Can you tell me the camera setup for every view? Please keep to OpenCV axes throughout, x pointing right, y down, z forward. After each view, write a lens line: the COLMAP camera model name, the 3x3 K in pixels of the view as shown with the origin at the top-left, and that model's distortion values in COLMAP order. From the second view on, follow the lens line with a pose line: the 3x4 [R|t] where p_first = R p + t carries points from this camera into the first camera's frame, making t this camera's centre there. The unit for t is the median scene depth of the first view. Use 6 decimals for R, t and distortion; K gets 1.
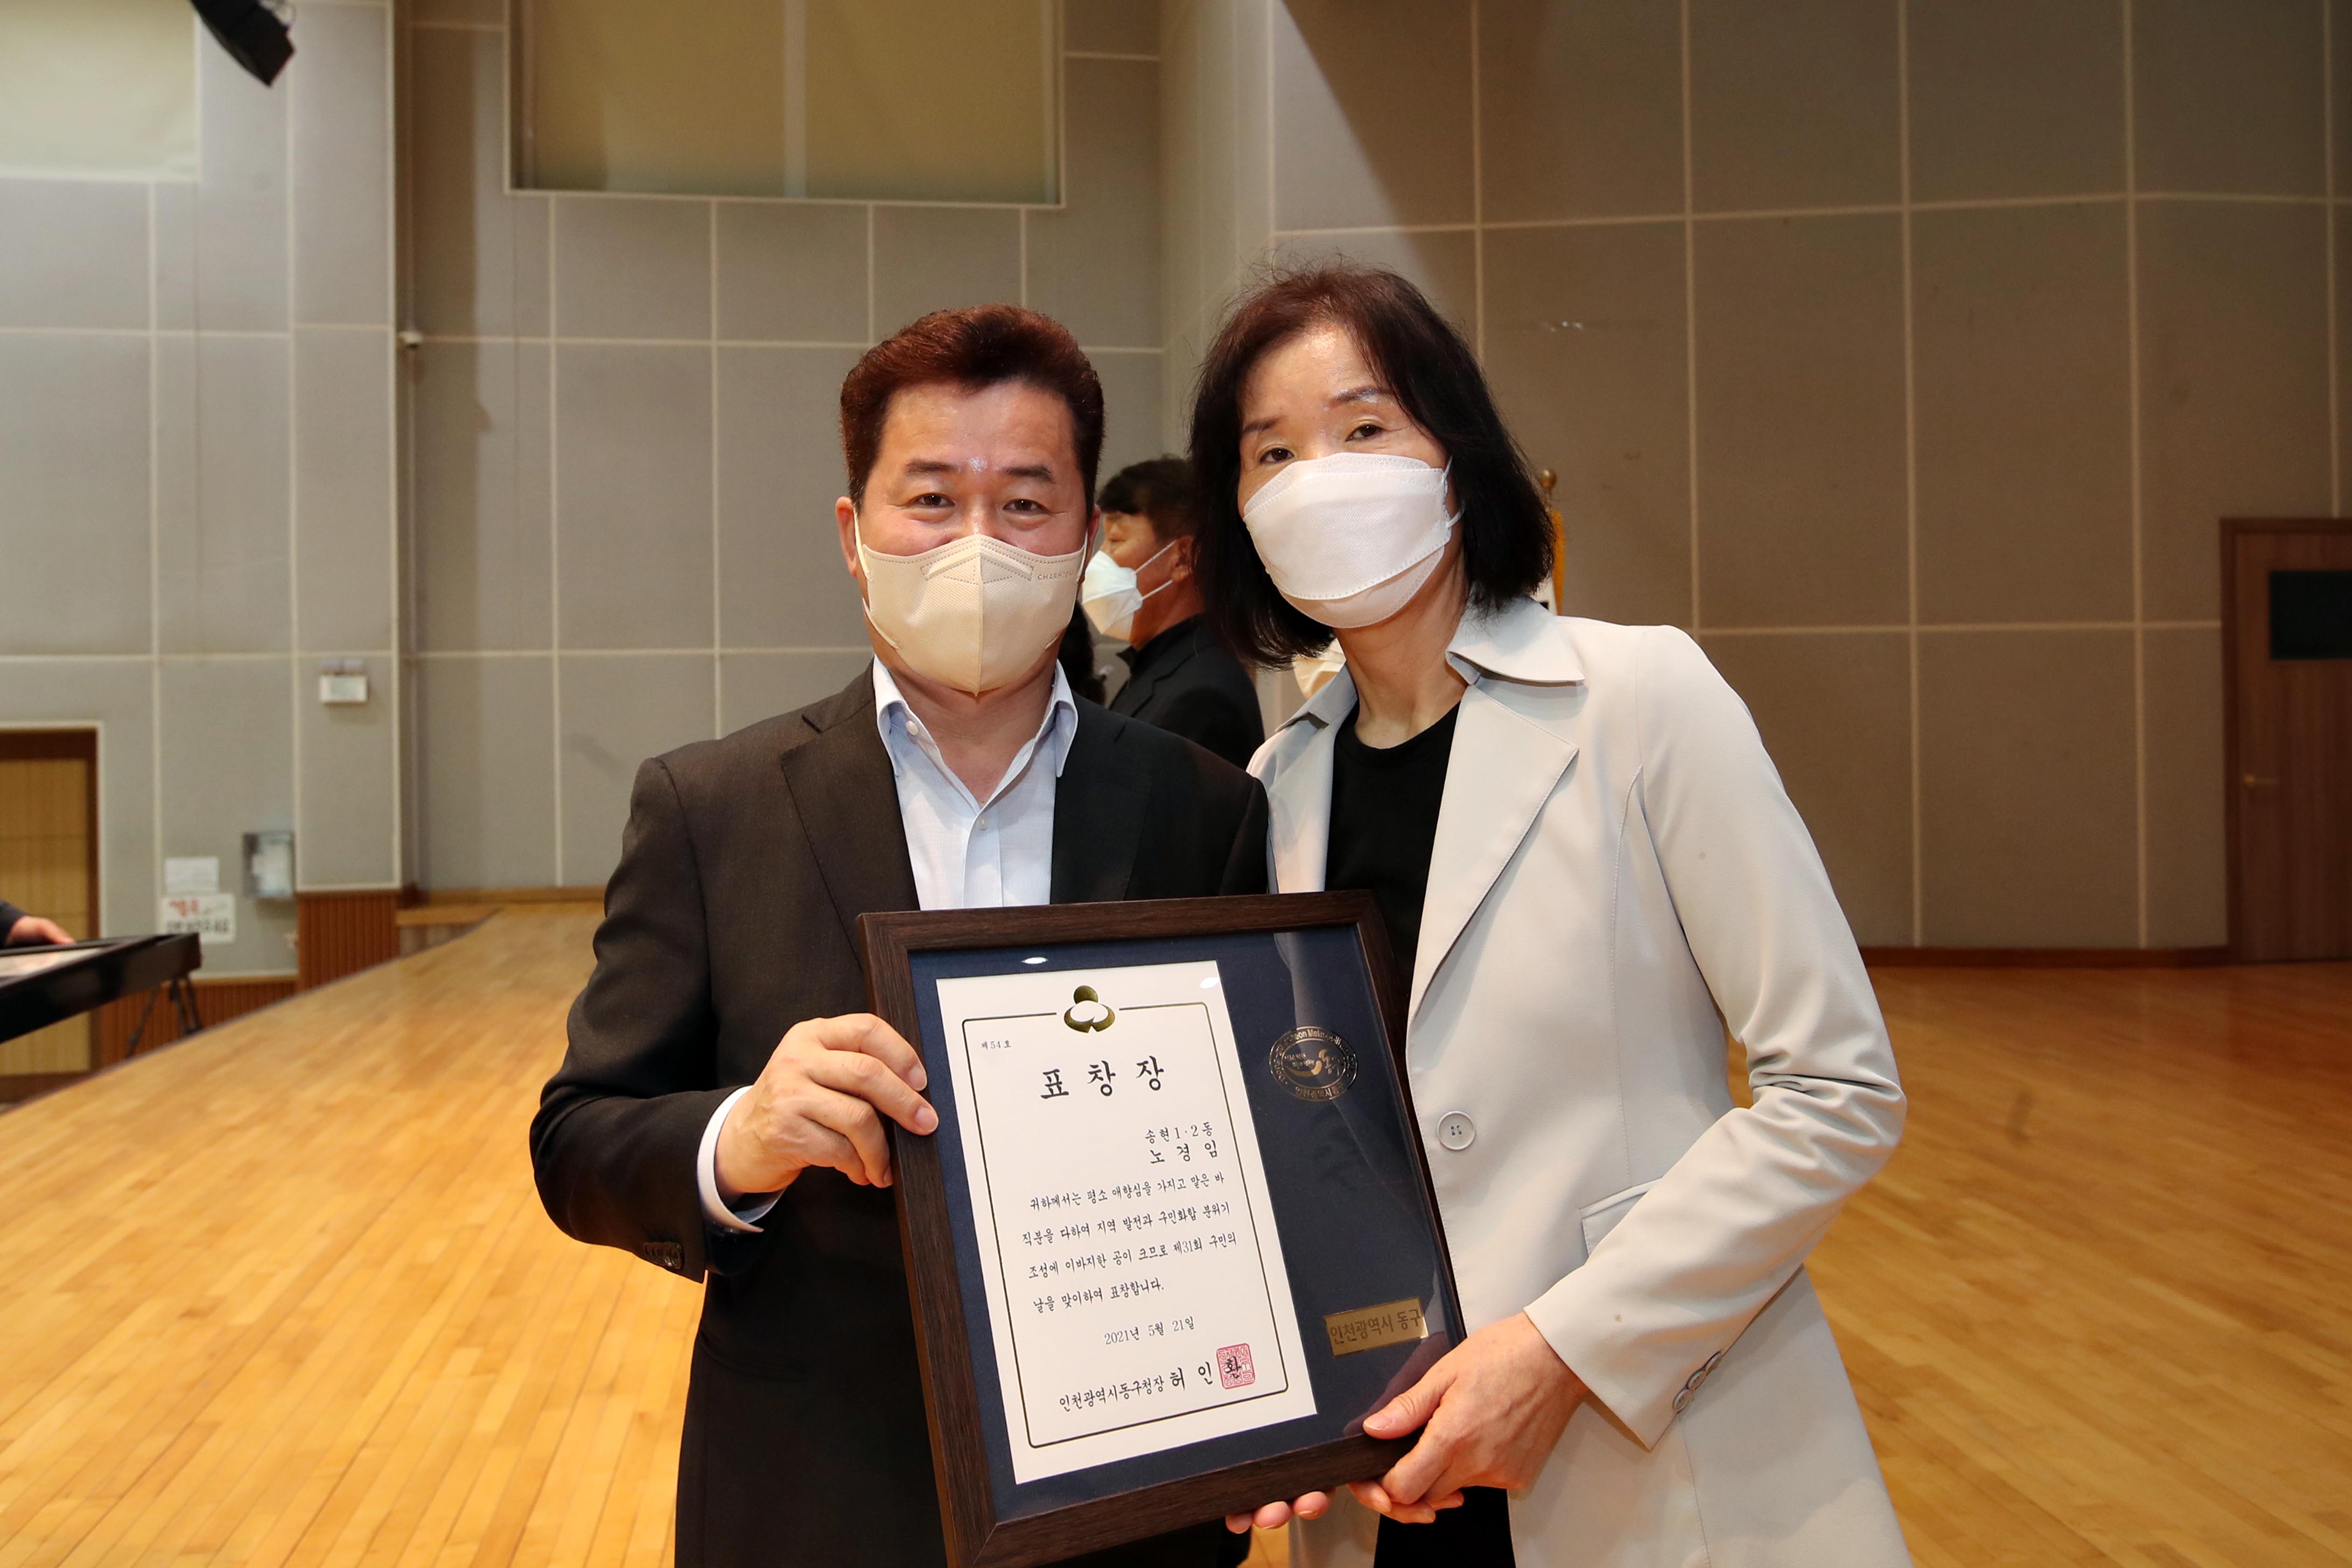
lens RADIAL K [[1743.0, 0, 1195.9], [0, 1743.0, 660.8], [0, 0, 1]] dist [-0.047886, 0.060501]
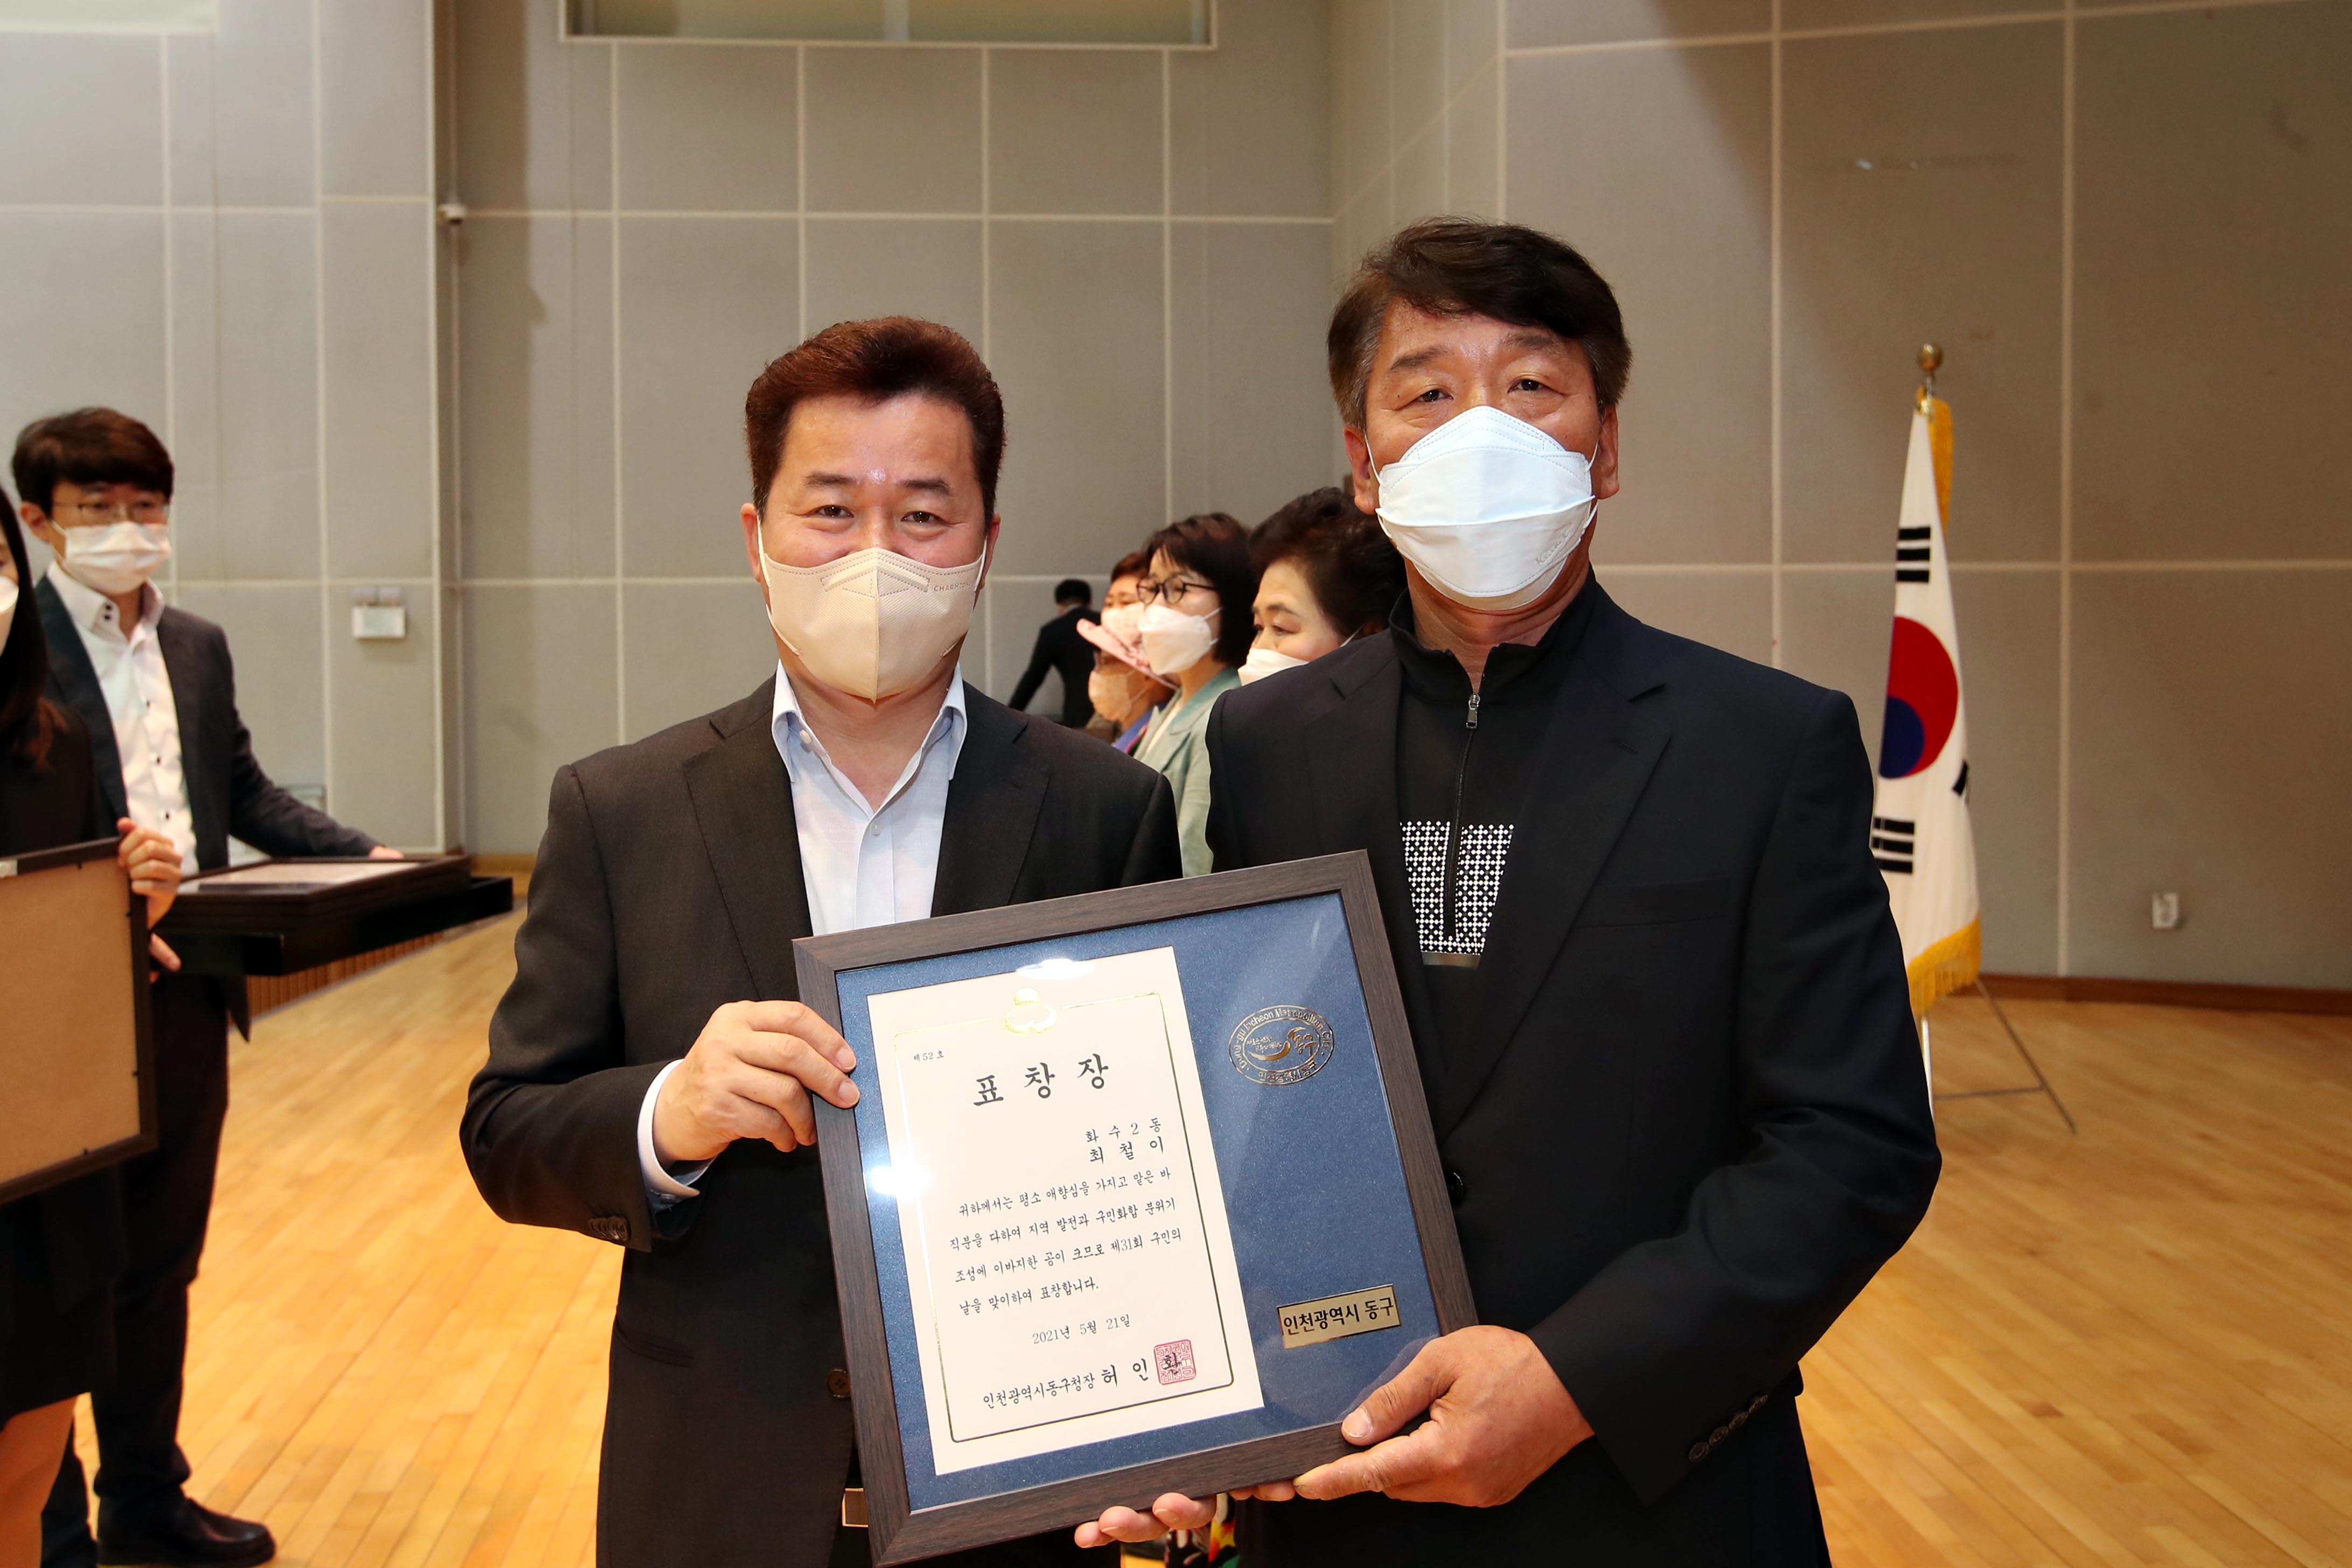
lens RADIAL K [[1832.3, 0, 1124.3], [0, 1832.3, 644.6], [0, 0, 1]] dist [-0.043835, 0.066739]
pose [[0.995249, 0.009832, -0.096864, -0.035445], [-0.006690, 0.999443, 0.032707, -0.004742], [0.097132, -0.031904, 0.994760, 0.132772]]
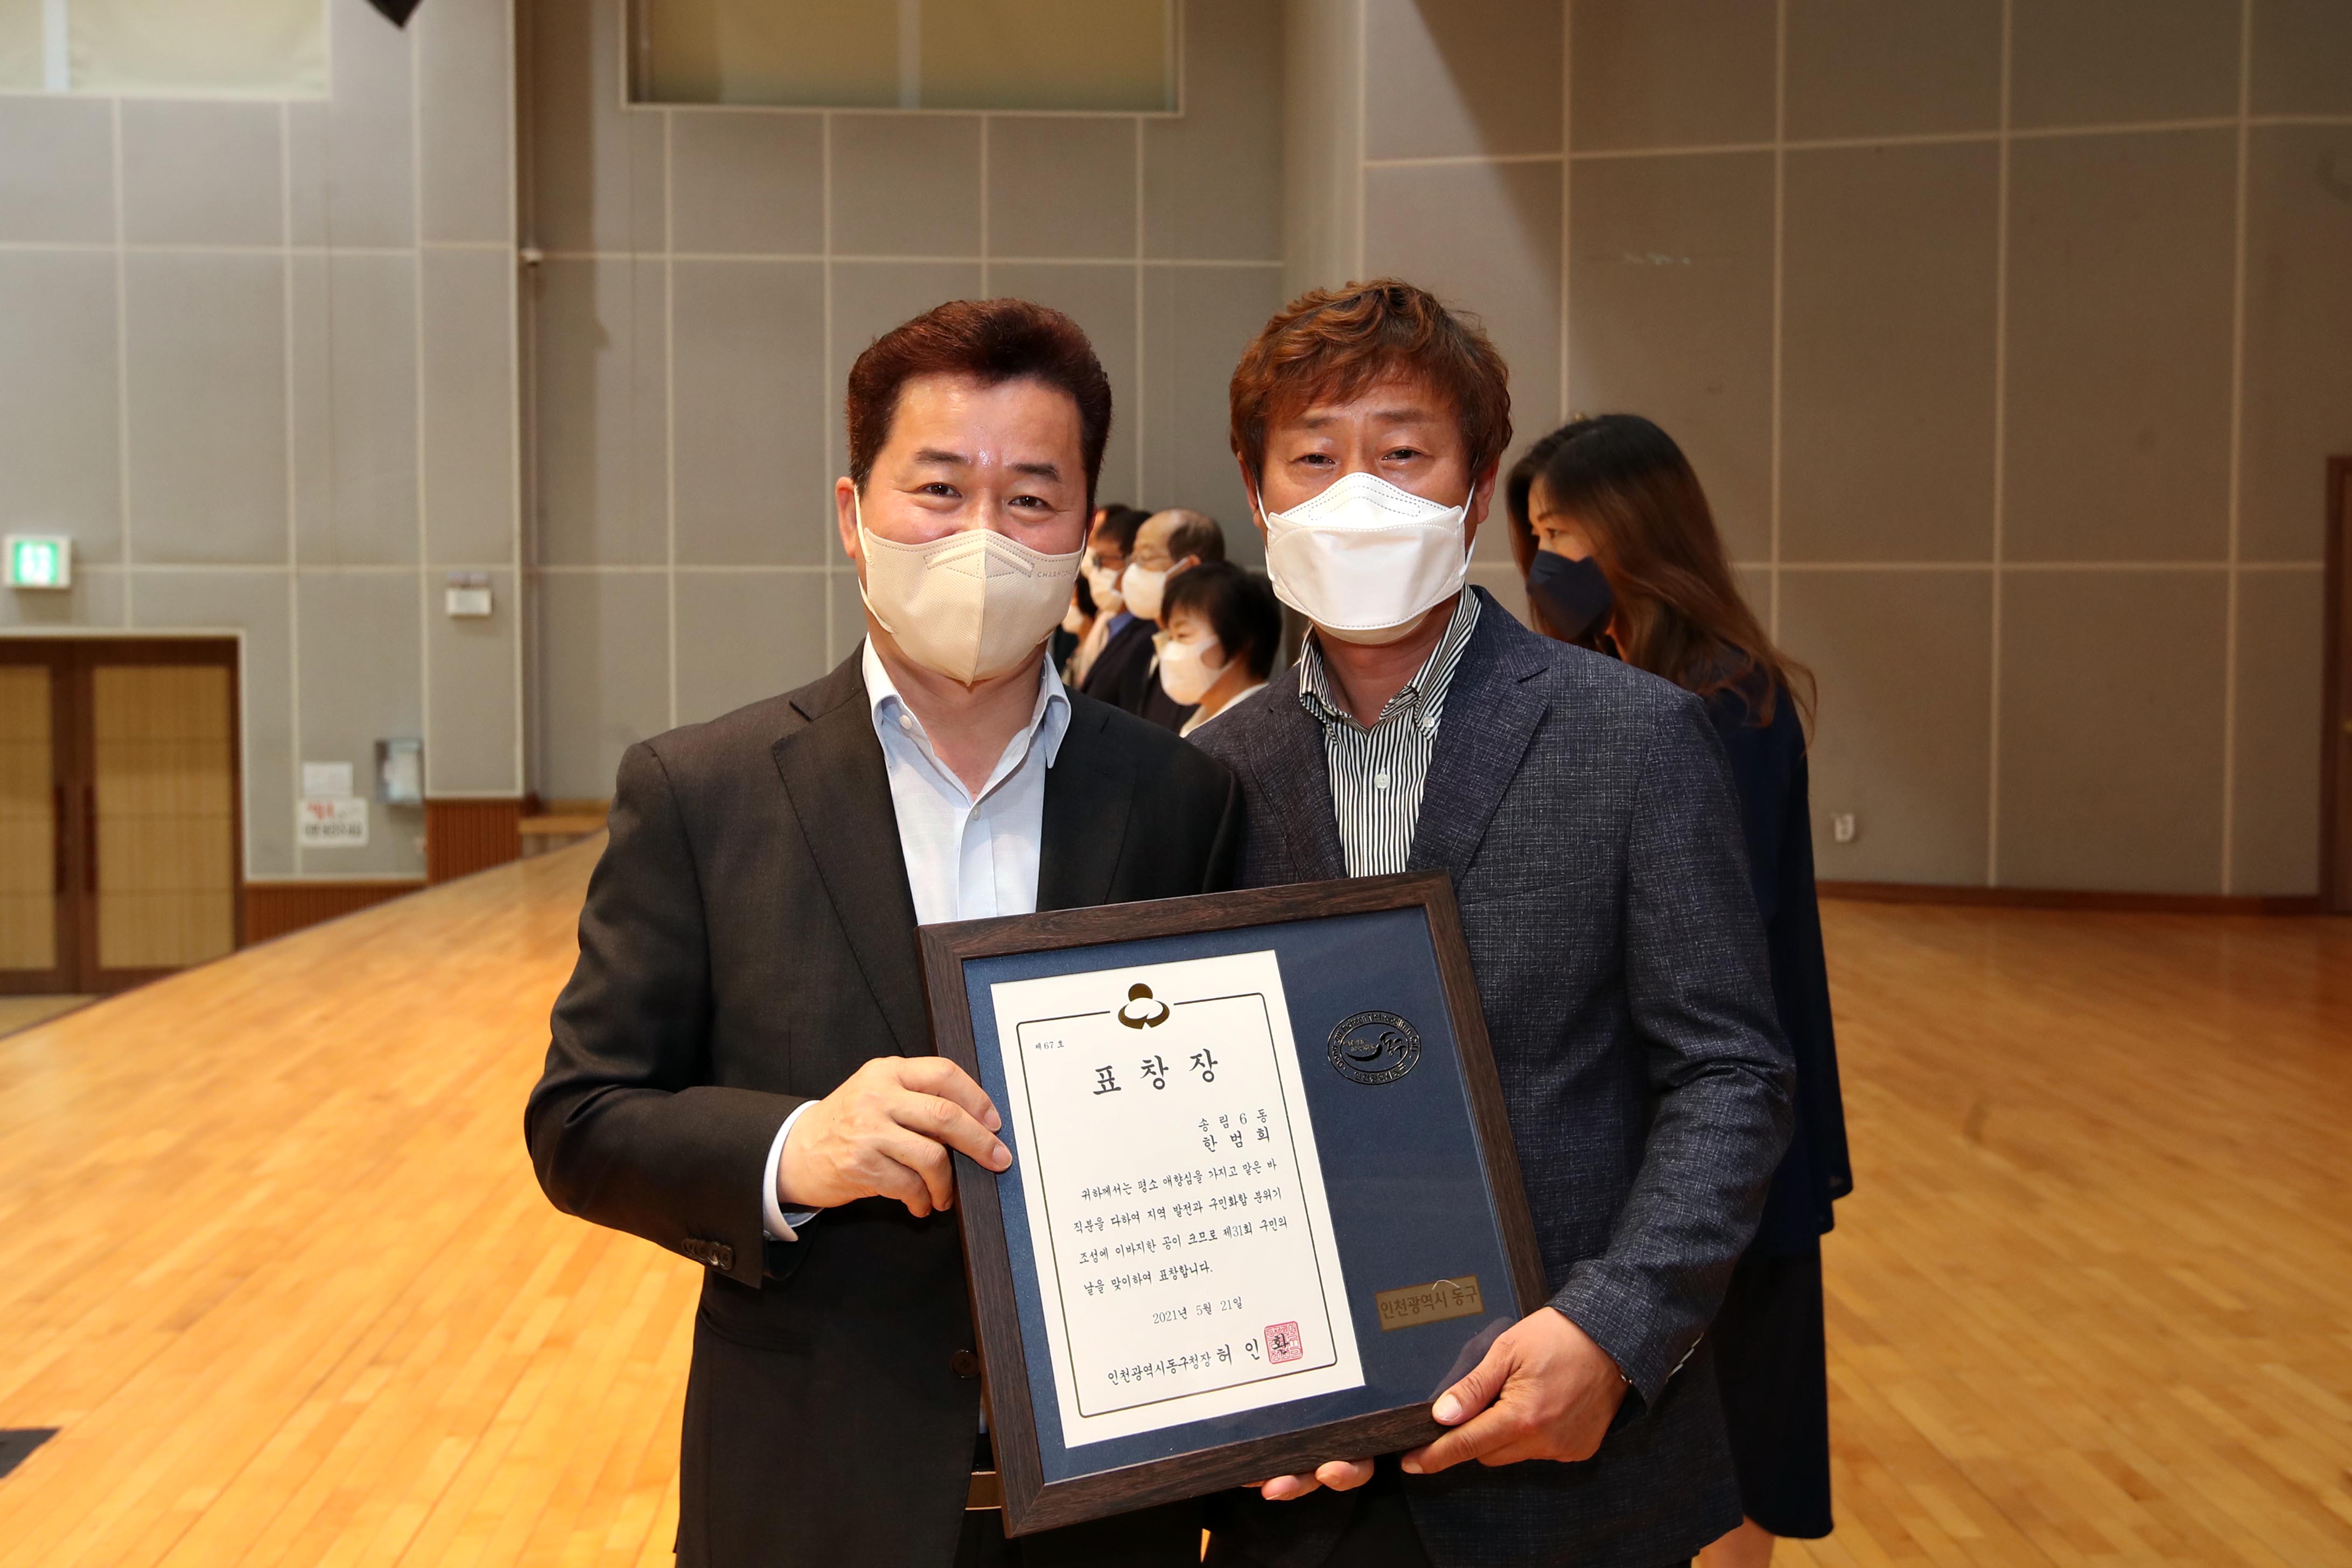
lens RADIAL K [[2050.7, 0, 1212.9], [0, 2050.7, 663.6], [0, 0, 1]] dist [-0.024897, 0.090595]
pose [[0.994781, 0.017954, -0.100443, 0.068272], [-0.013547, 0.998922, 0.044391, -0.007021], [0.101132, -0.042799, 0.993952, -0.163209]]
